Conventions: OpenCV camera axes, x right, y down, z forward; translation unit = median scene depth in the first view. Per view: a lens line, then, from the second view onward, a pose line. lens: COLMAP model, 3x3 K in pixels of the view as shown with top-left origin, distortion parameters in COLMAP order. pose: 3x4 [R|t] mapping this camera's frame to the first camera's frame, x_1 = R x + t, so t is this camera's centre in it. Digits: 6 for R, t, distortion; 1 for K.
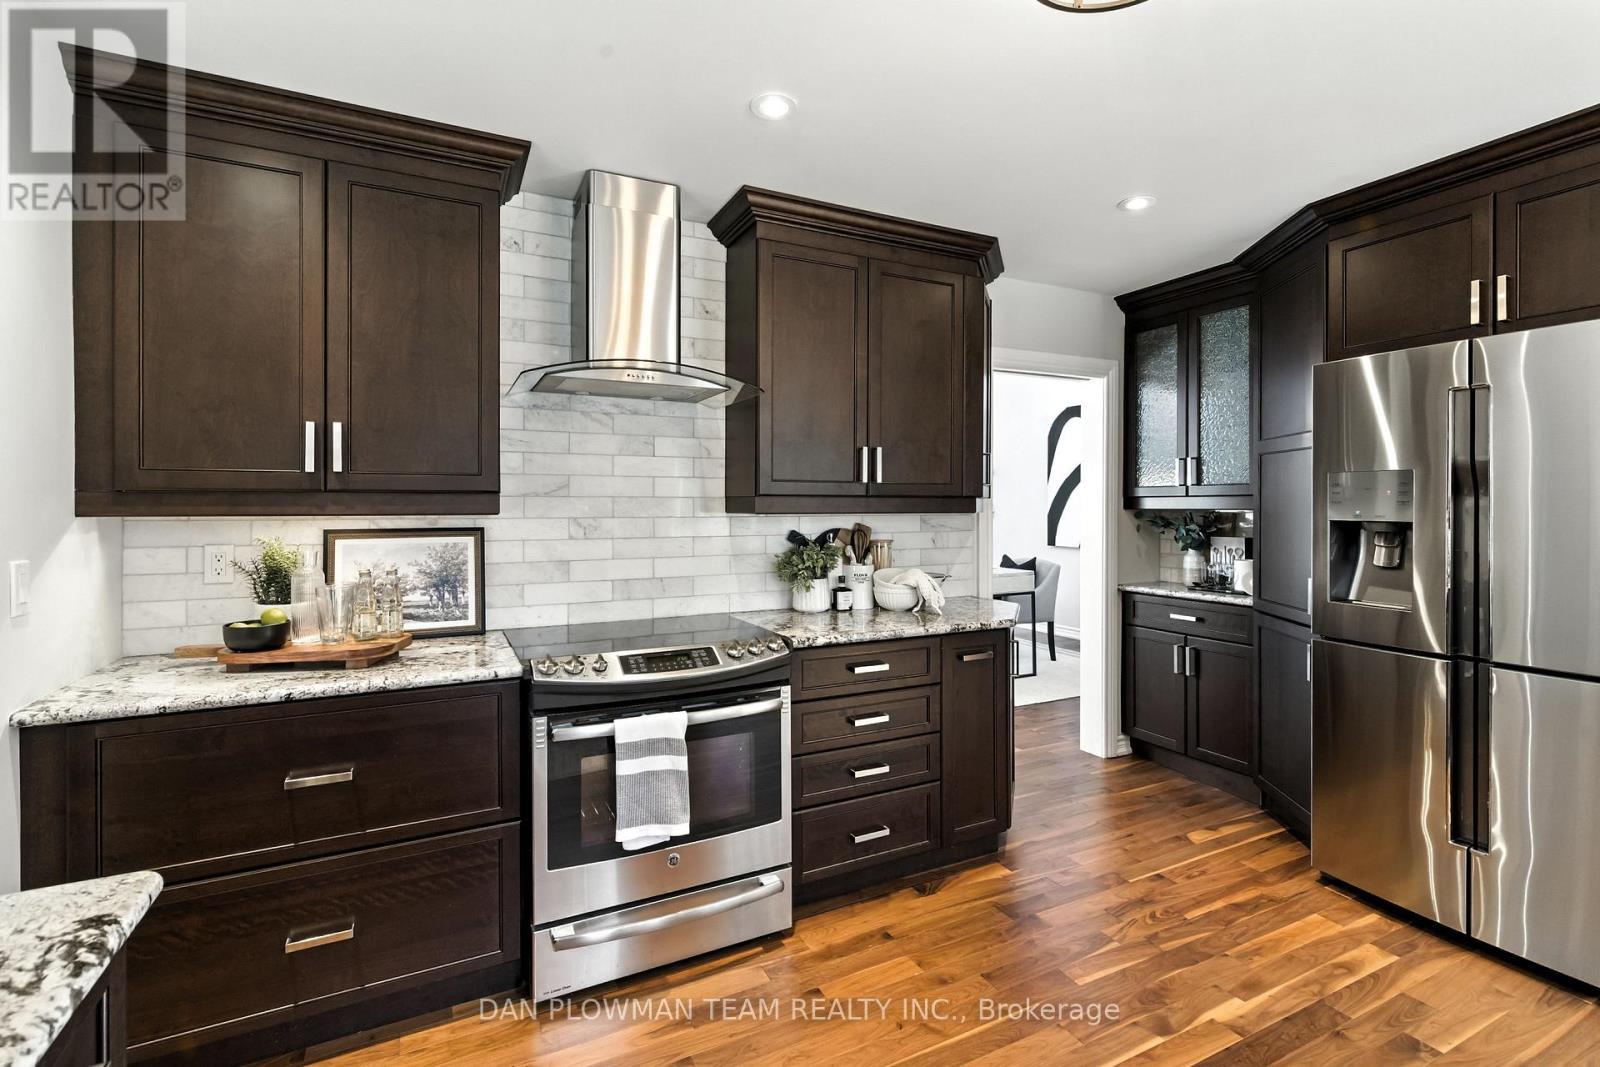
lens RADIAL K [[732.9, 0, 816.6], [0, 732.9, 497.9], [0, 0, 1]] dist [0.001284, -0.000394]
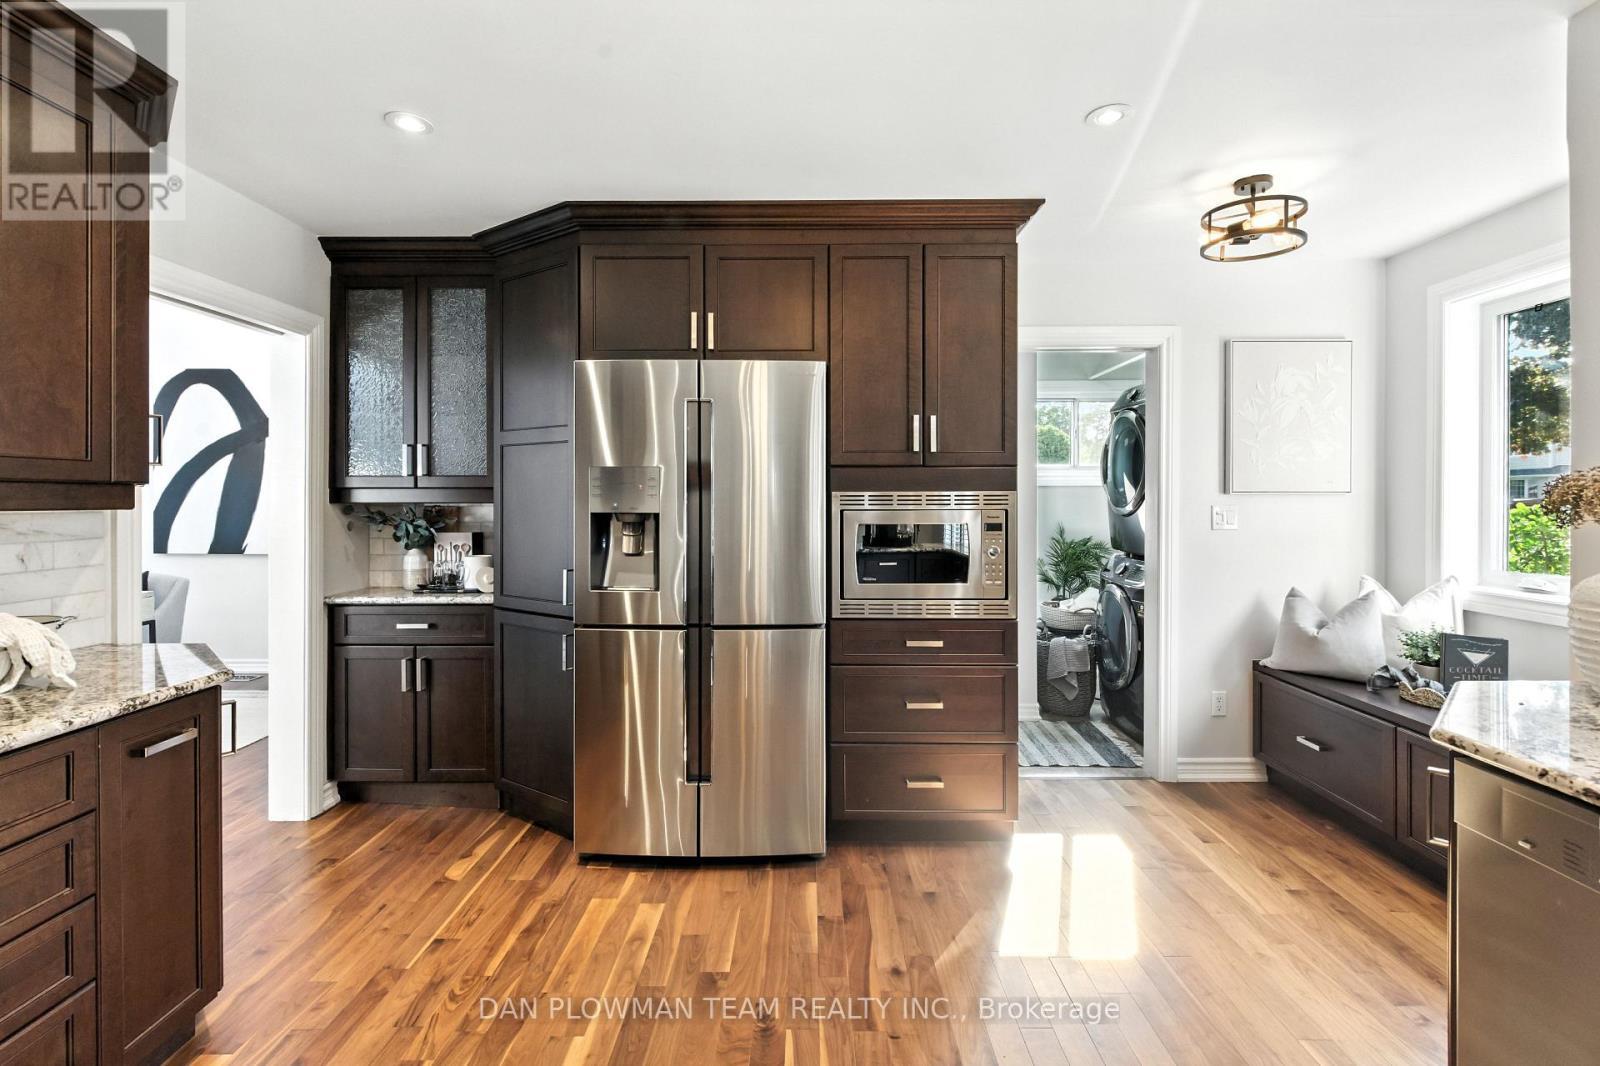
lens RADIAL K [[732.9, 0, 809.4], [0, 732.9, 499.4], [0, 0, 1]] dist [0.001284, -0.000394]
pose [[0.469905, 0.001128, 0.882716, -0.059266], [-0.009561, 0.999947, 0.003811, 0.004279], [-0.882665, -0.010231, 0.469891, 0.198326]]
